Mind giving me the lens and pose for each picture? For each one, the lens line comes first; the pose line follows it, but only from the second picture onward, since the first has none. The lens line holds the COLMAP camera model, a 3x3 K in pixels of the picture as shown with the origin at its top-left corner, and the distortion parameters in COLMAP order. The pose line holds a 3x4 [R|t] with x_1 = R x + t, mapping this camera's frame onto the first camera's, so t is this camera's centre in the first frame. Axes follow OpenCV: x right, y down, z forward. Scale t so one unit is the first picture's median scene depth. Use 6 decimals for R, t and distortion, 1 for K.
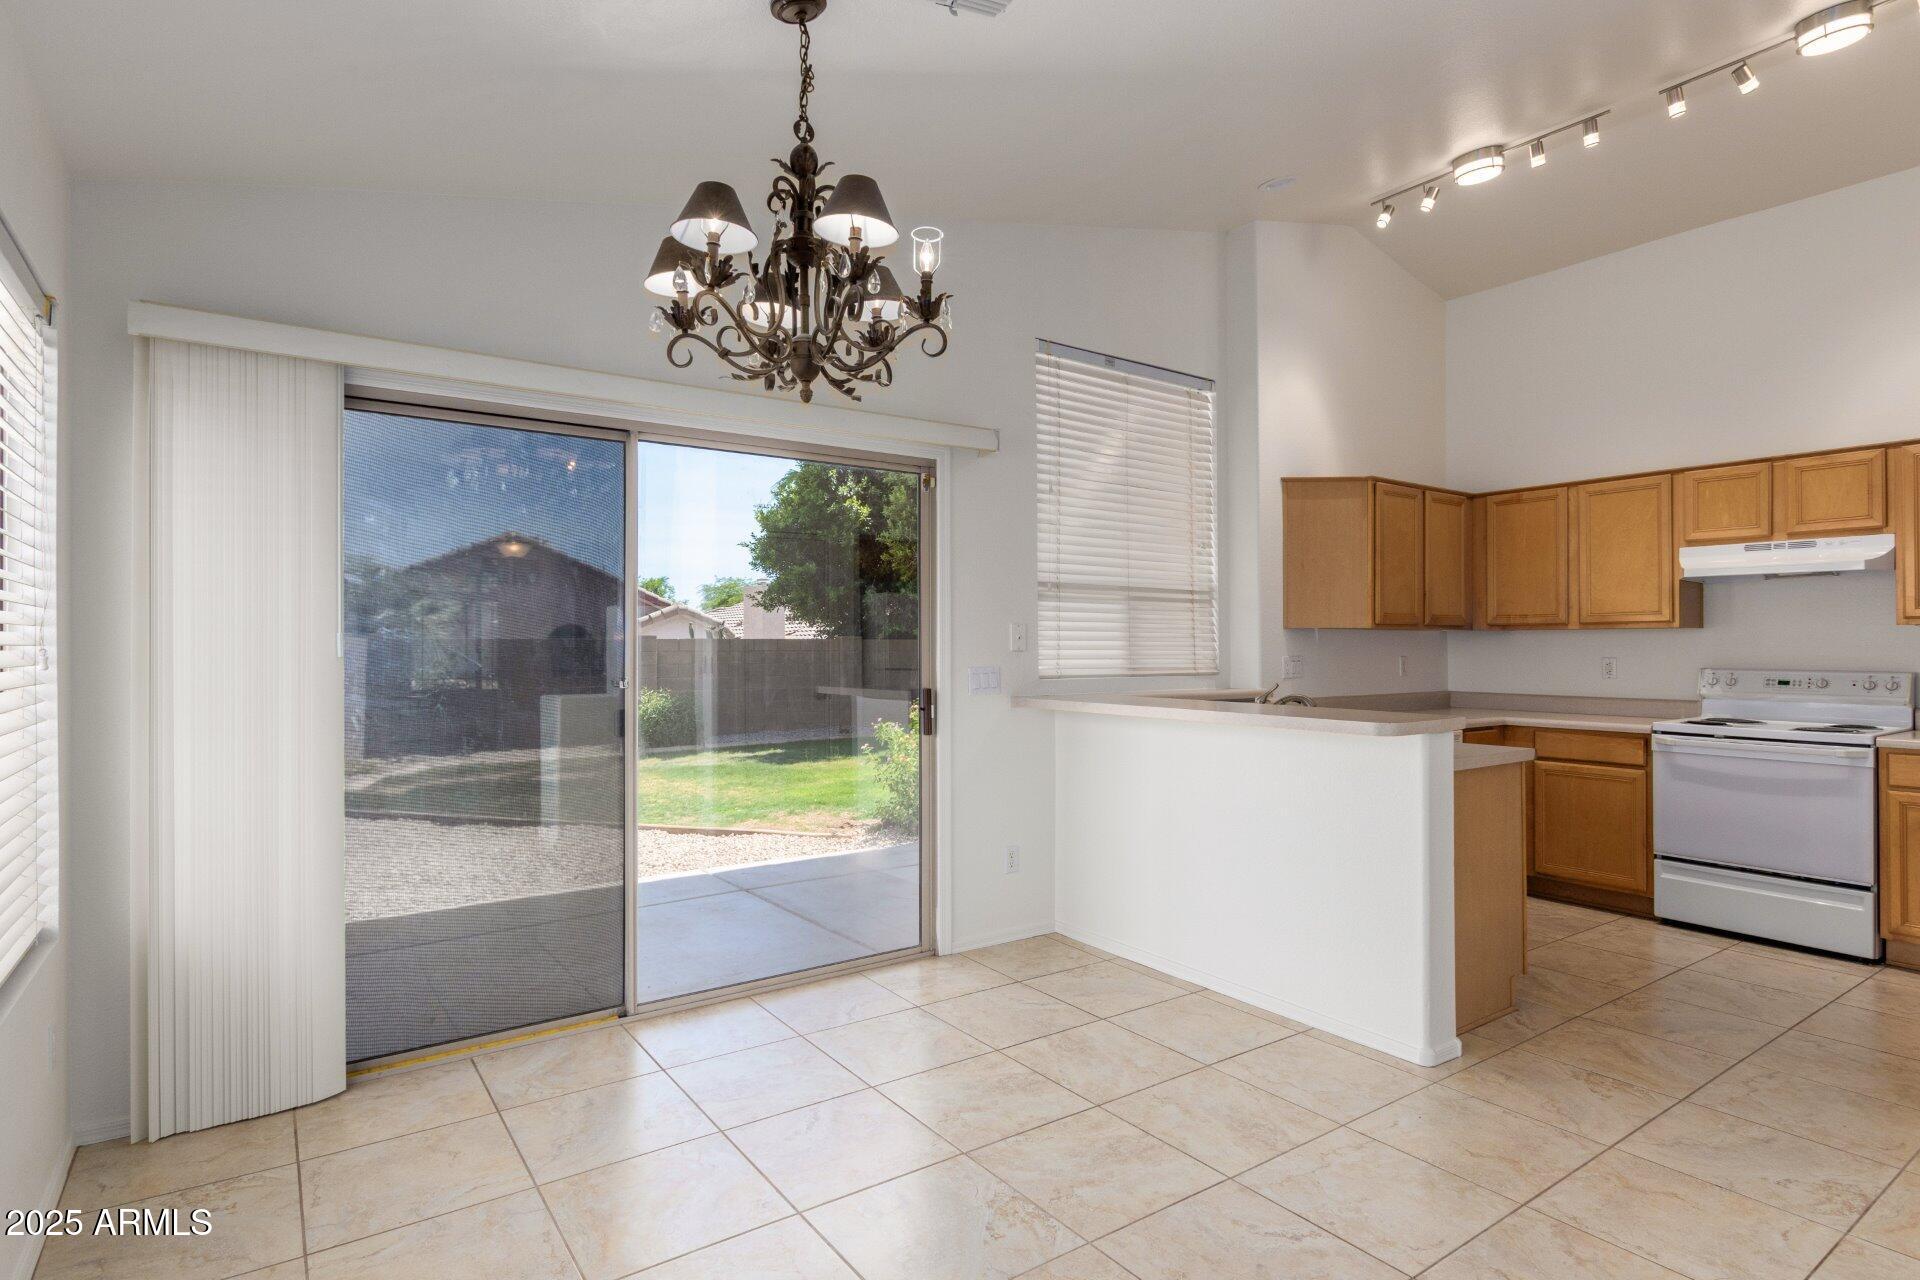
lens RADIAL K [[981.3, 0, 953.3], [0, 981.3, 640.9], [0, 0, 1]] dist [-0.000086, -0.001551]
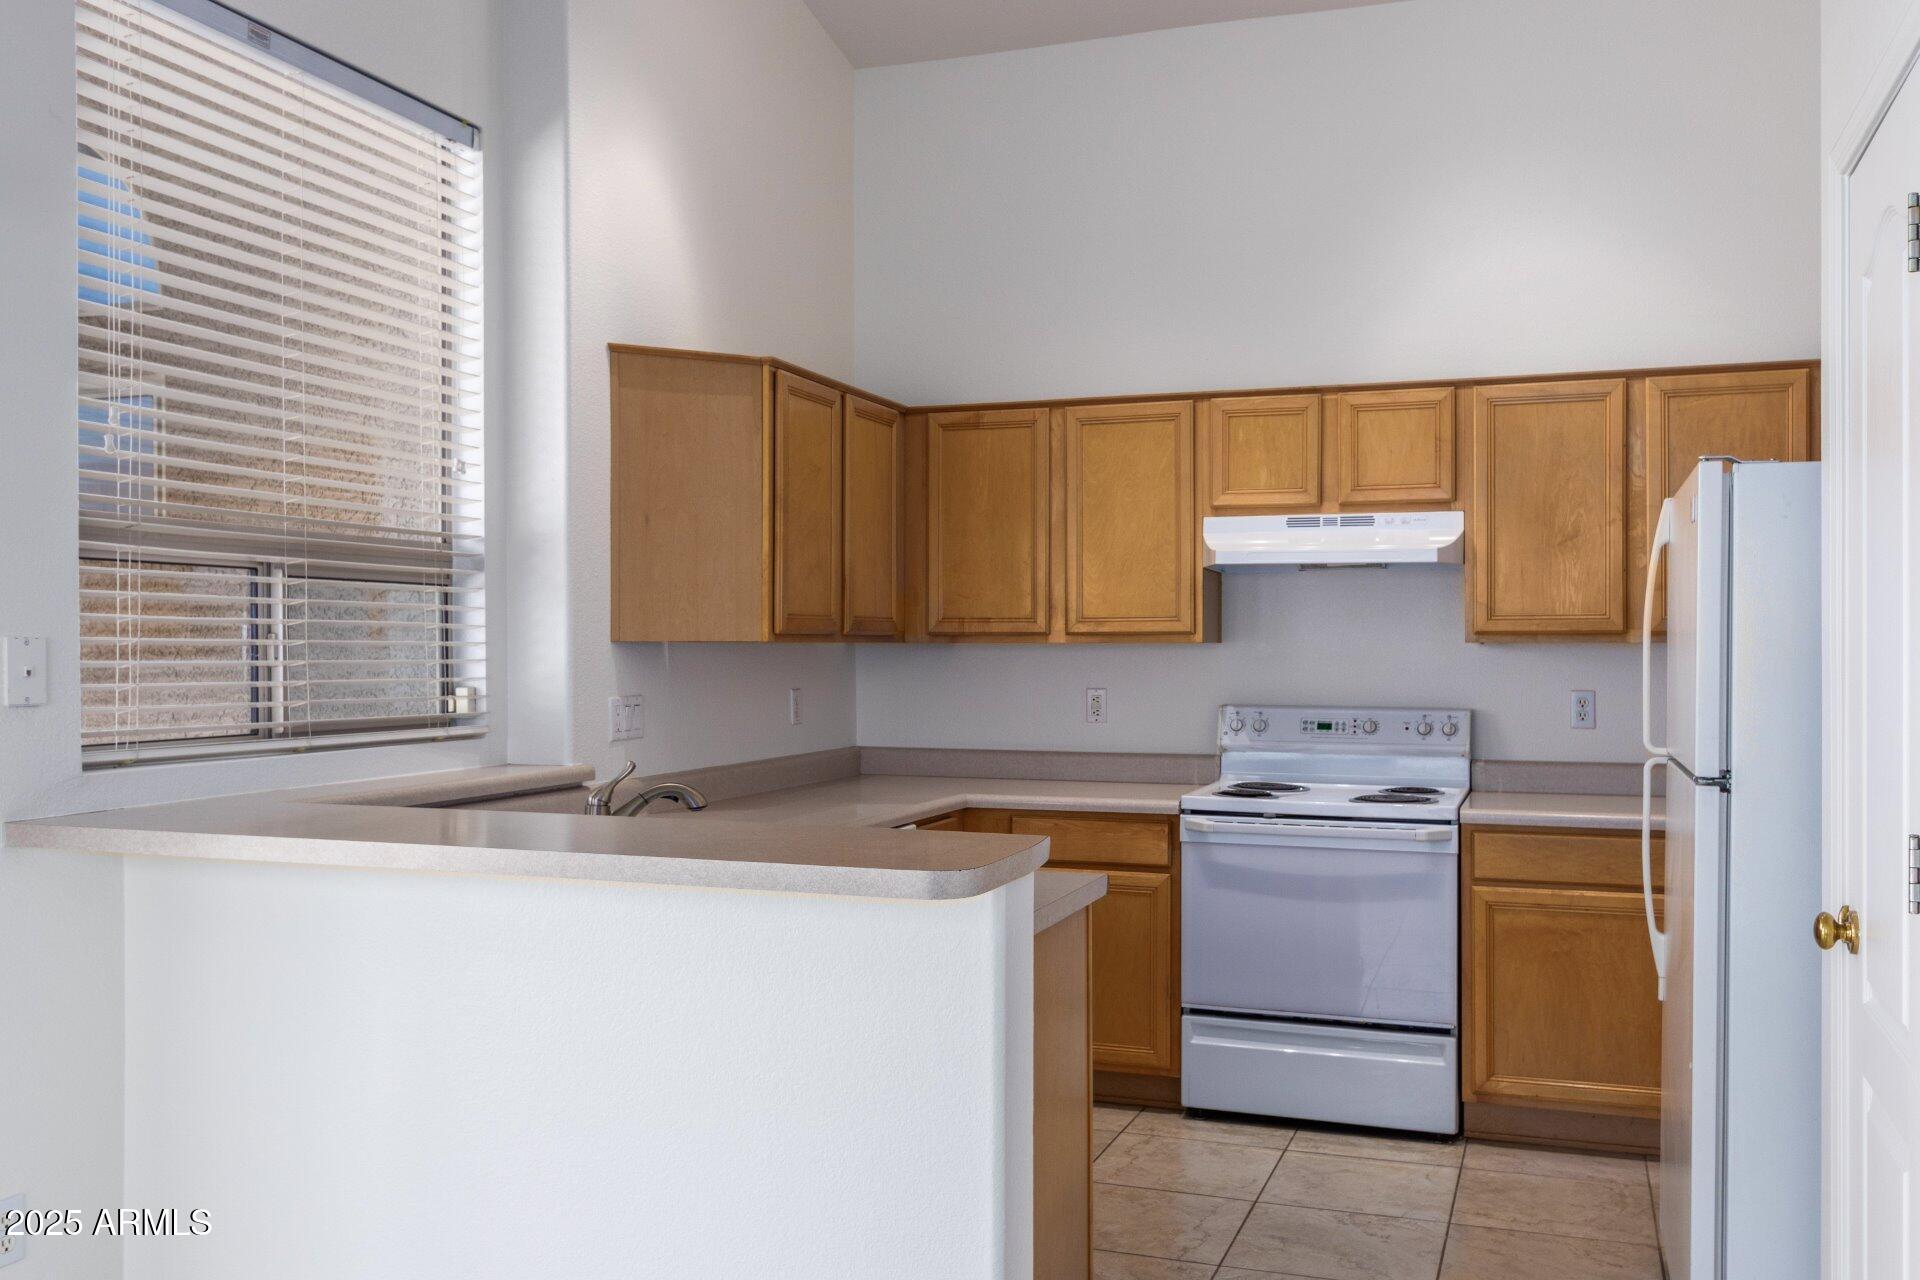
lens RADIAL K [[1659.3, 0, 945.7], [0, 1659.3, 641.0], [0, 0, 1]] dist [-0.003224, -0.000521]
pose [[0.825731, 0.002471, 0.564059, -0.003953], [-0.003456, 0.999994, 0.000678, -0.015542], [-0.564054, -0.002510, 0.825734, 0.214556]]
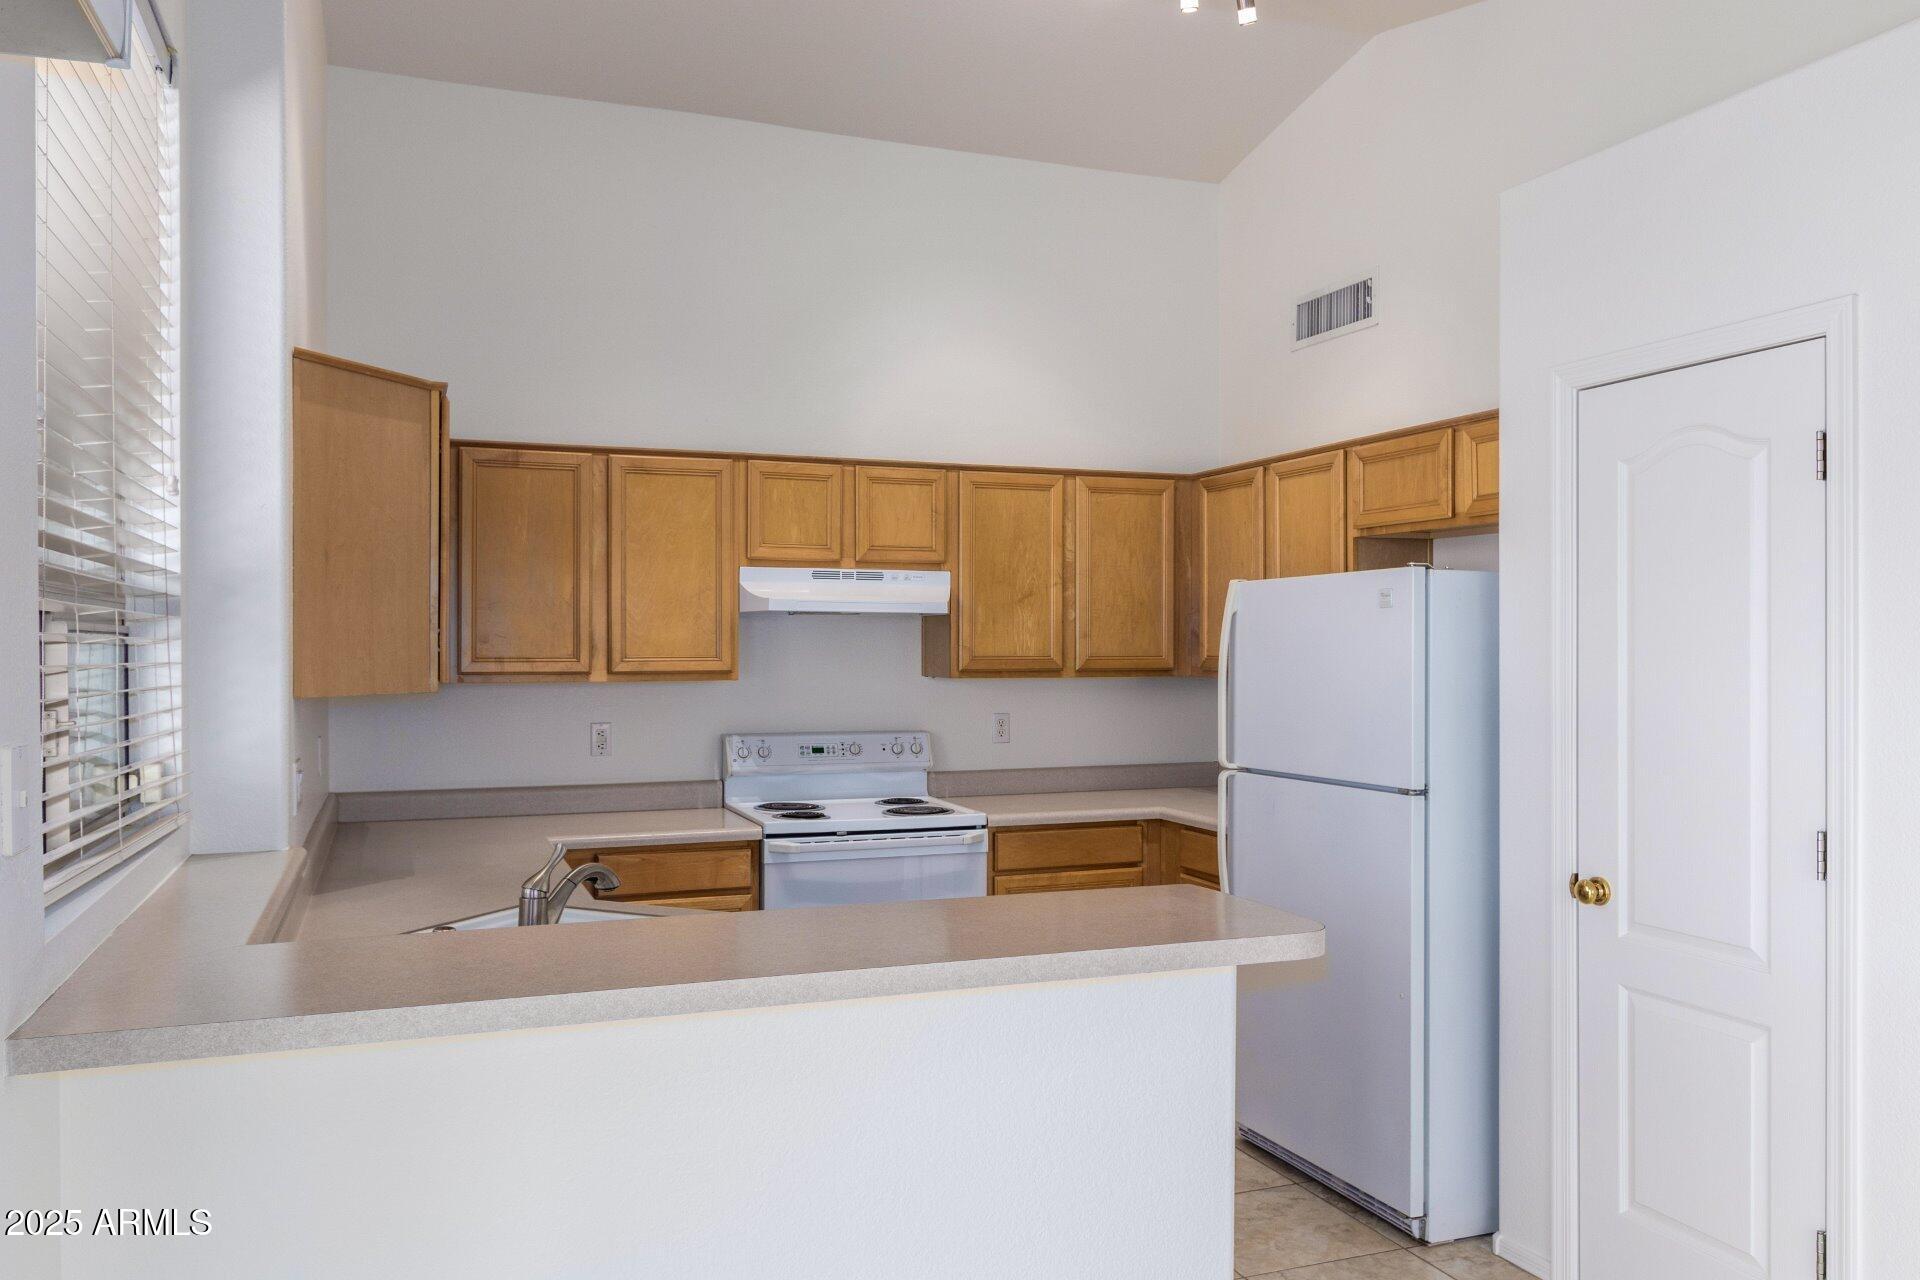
lens RADIAL K [[1425.6, 0, 959.2], [0, 1425.6, 645.4], [0, 0, 1]] dist [0.007495, 0.003501]
pose [[0.255171, 0.001485, 0.966895, -0.213509], [-0.004371, 0.999990, -0.000382, -0.040590], [-0.966886, -0.004129, 0.255175, 0.612281]]
